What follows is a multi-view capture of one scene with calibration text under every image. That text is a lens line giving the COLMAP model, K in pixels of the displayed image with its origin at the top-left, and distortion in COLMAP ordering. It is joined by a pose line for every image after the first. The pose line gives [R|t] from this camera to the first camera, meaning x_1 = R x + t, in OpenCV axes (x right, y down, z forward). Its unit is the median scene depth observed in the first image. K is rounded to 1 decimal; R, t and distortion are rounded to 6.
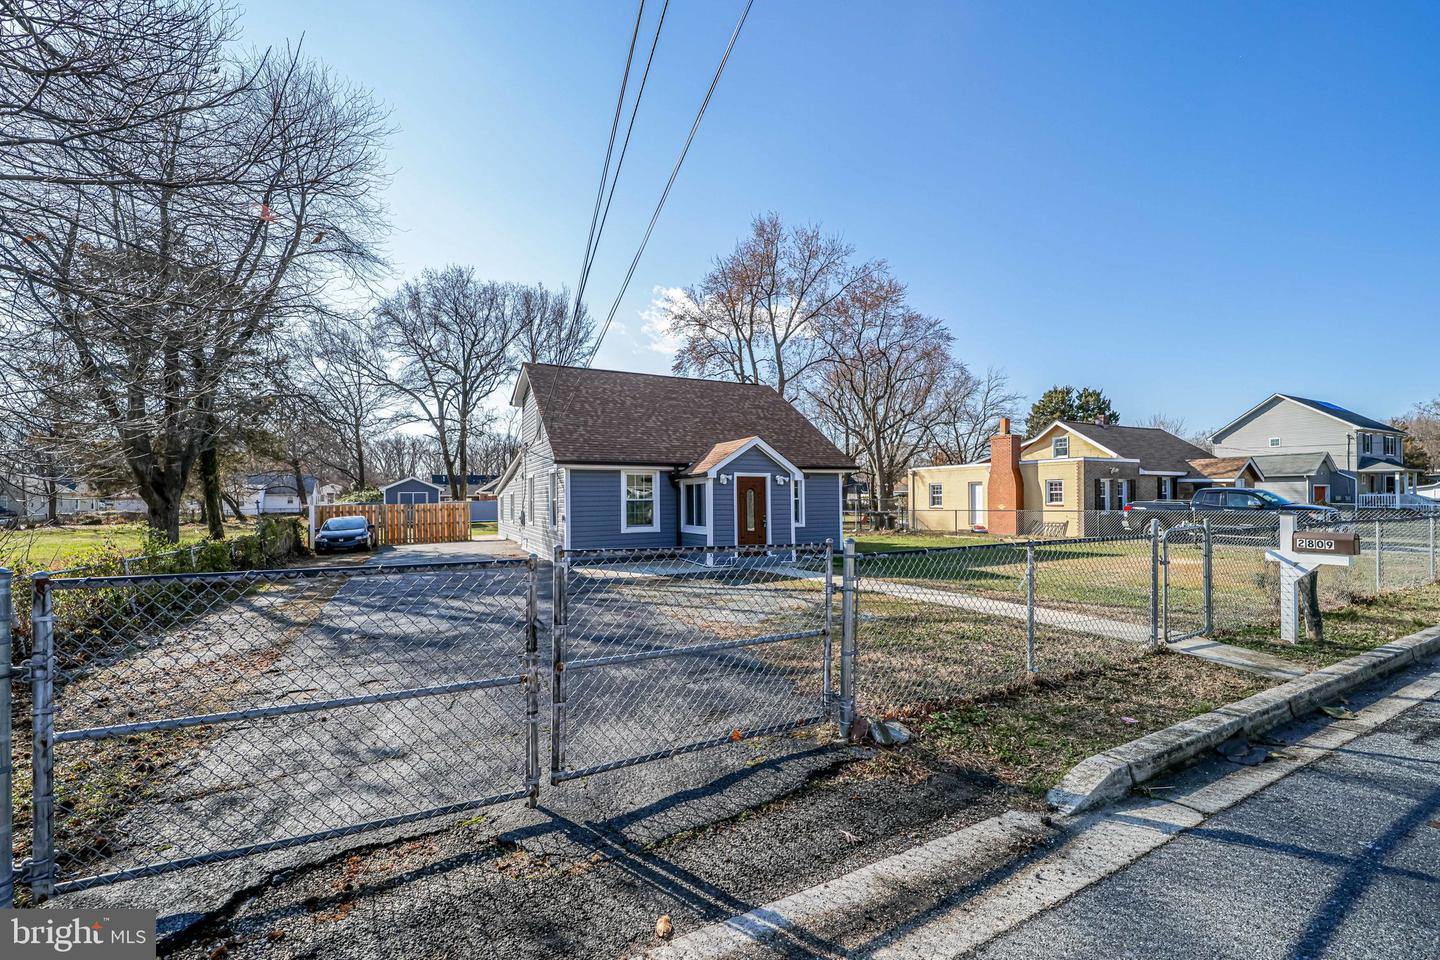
lens RADIAL K [[568.7, 0, 719.7], [0, 568.7, 509.1], [0, 0, 1]] dist [0.001741, -0.000016]
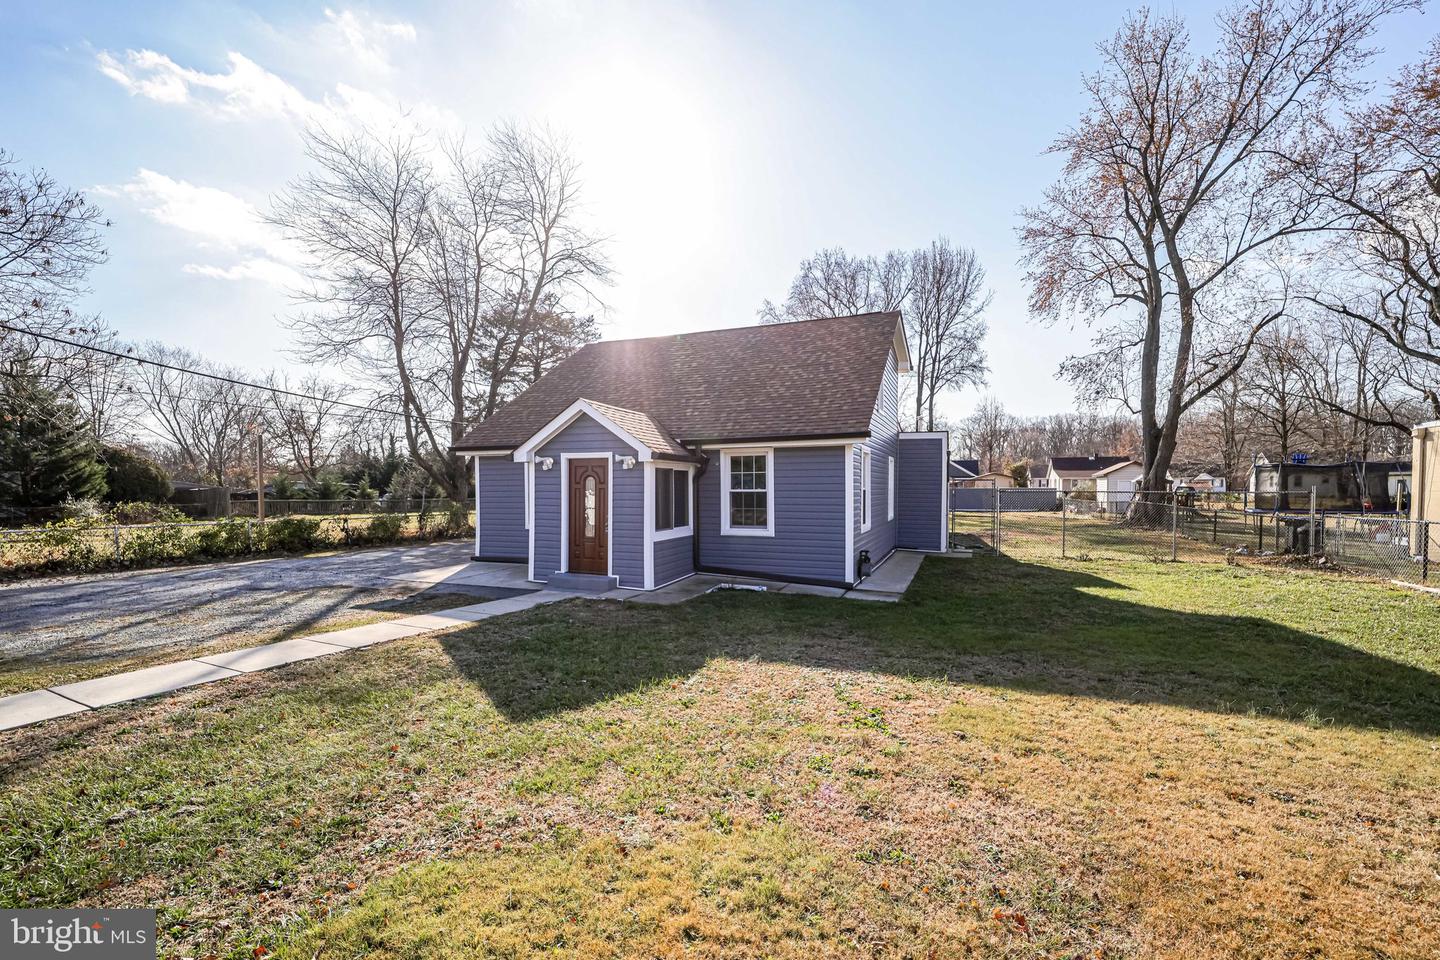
lens RADIAL K [[584.7, 0, 724.1], [0, 584.7, 507.8], [0, 0, 1]] dist [-0.016189, -0.000163]
pose [[0.650776, 0.031563, -0.758613, 0.355840], [-0.014563, 0.999471, 0.029091, -0.010192], [0.759130, -0.007884, 0.650892, 0.335936]]
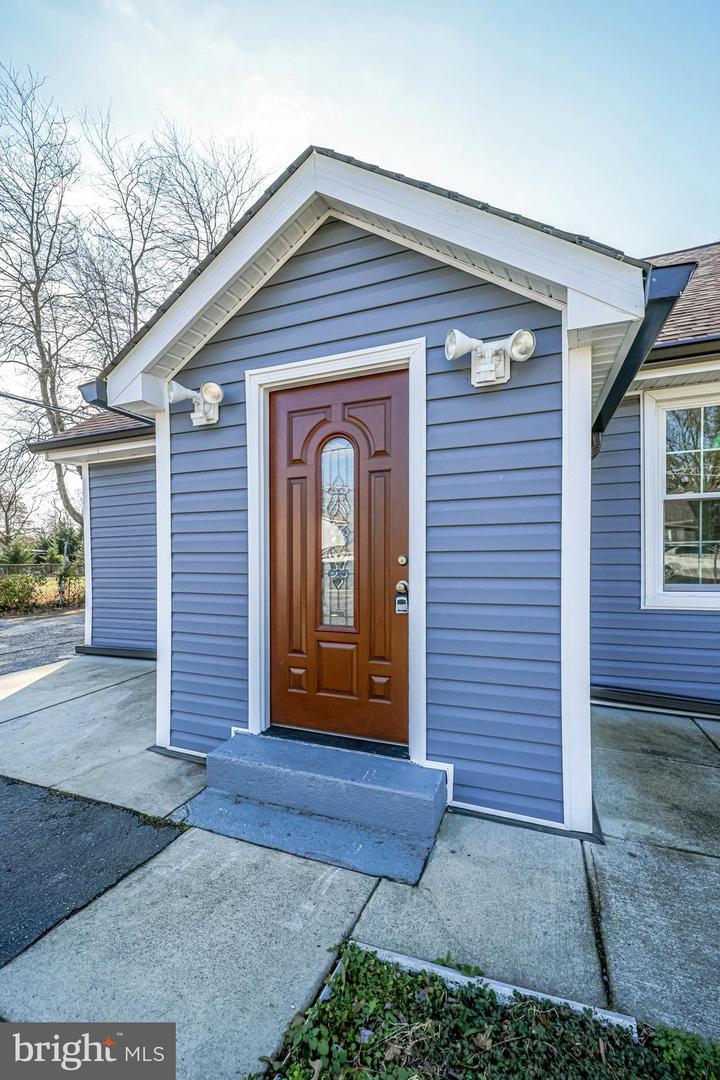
lens RADIAL K [[446.8, 0, 356.6], [0, 446.8, 566.5], [0, 0, 1]] dist [-0.007871, -0.000259]
pose [[0.651333, 0.017876, -0.758582, 0.096620], [-0.002205, 0.999763, 0.021667, 0.005913], [0.758789, -0.012440, 0.651218, 0.453488]]
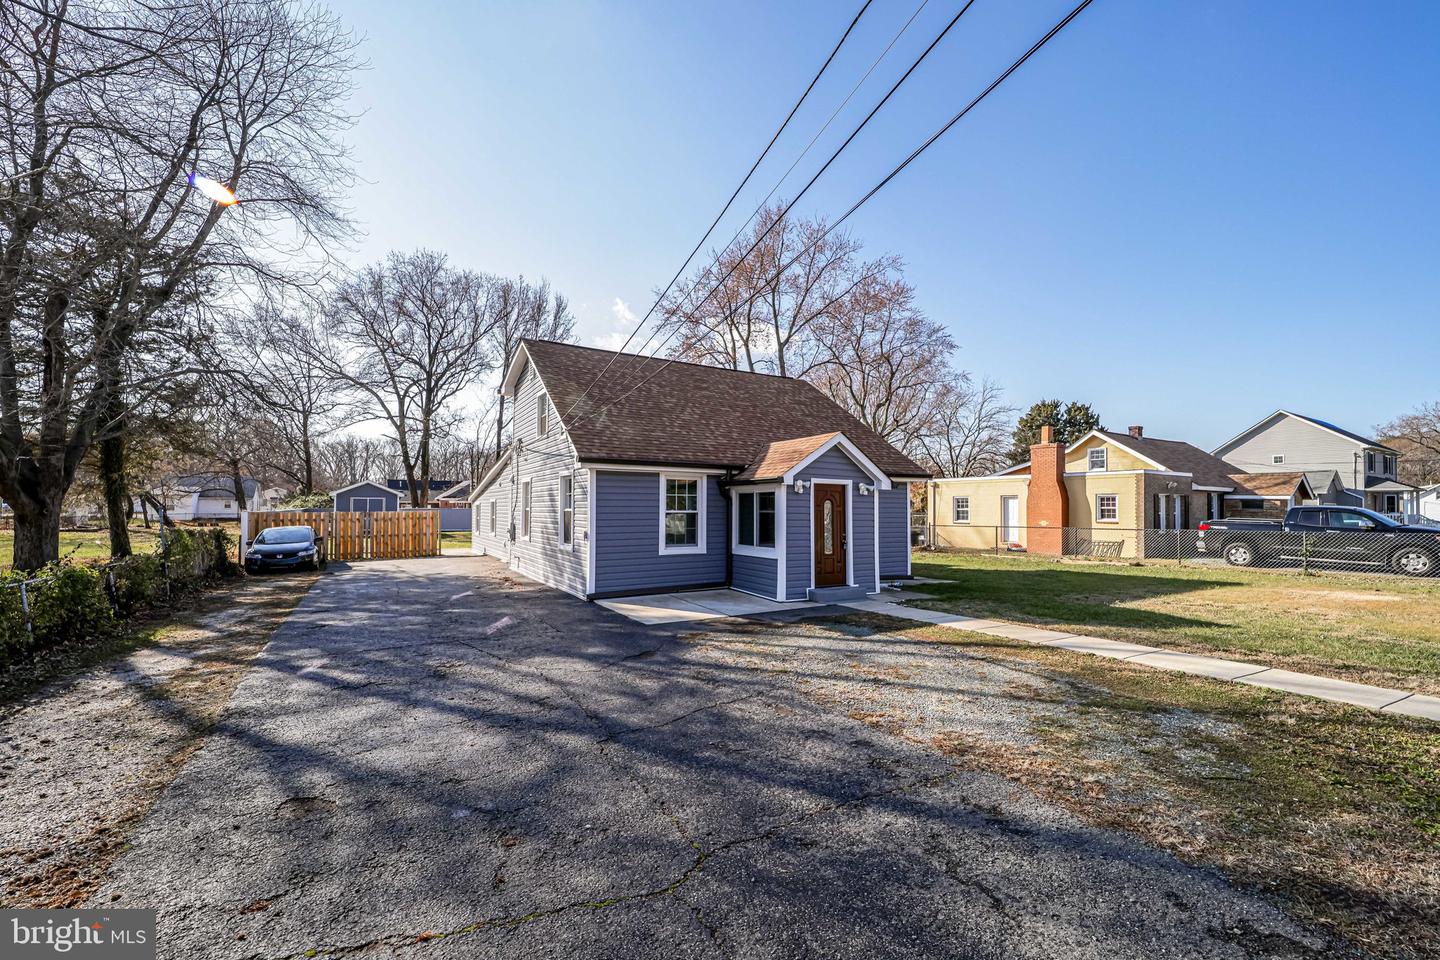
lens RADIAL K [[570.9, 0, 715.4], [0, 570.9, 504.7], [0, 0, 1]] dist [0.001459, 0.000198]
pose [[0.998268, 0.013716, 0.057210, -0.073274], [-0.012246, 0.999588, -0.025966, -0.003353], [-0.057543, 0.025221, 0.998024, 0.117690]]
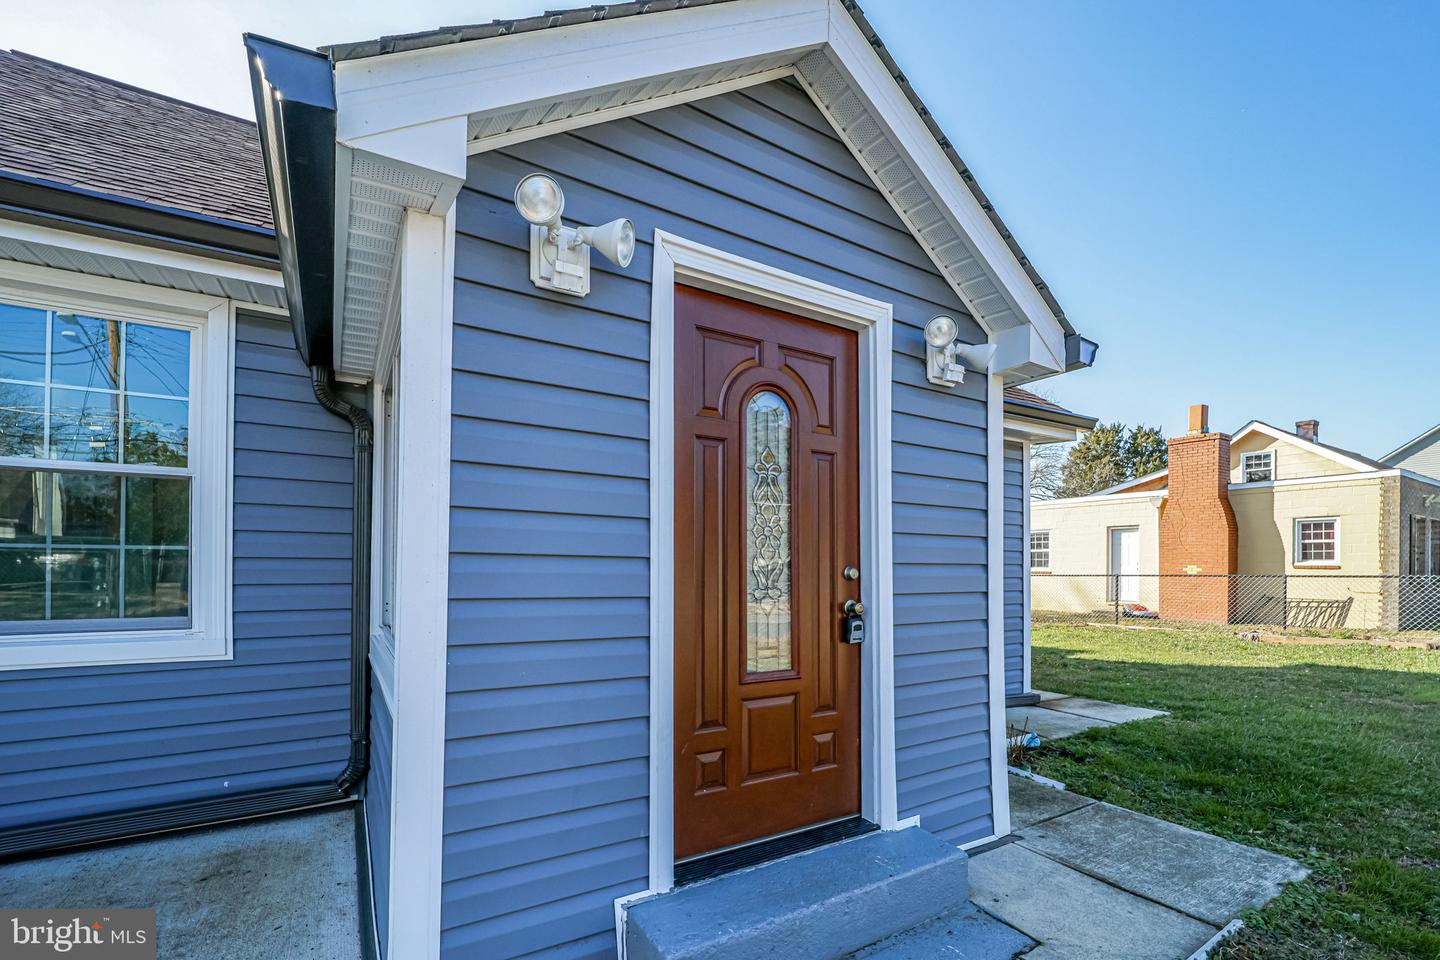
lens RADIAL K [[616.1, 0, 718.9], [0, 616.1, 564.4], [0, 0, 1]] dist [-0.000874, -0.000081]
pose [[0.998058, 0.011264, 0.061263, 0.015954], [-0.009977, 0.999724, -0.021278, 0.007248], [-0.061486, 0.020625, 0.997895, 0.427488]]
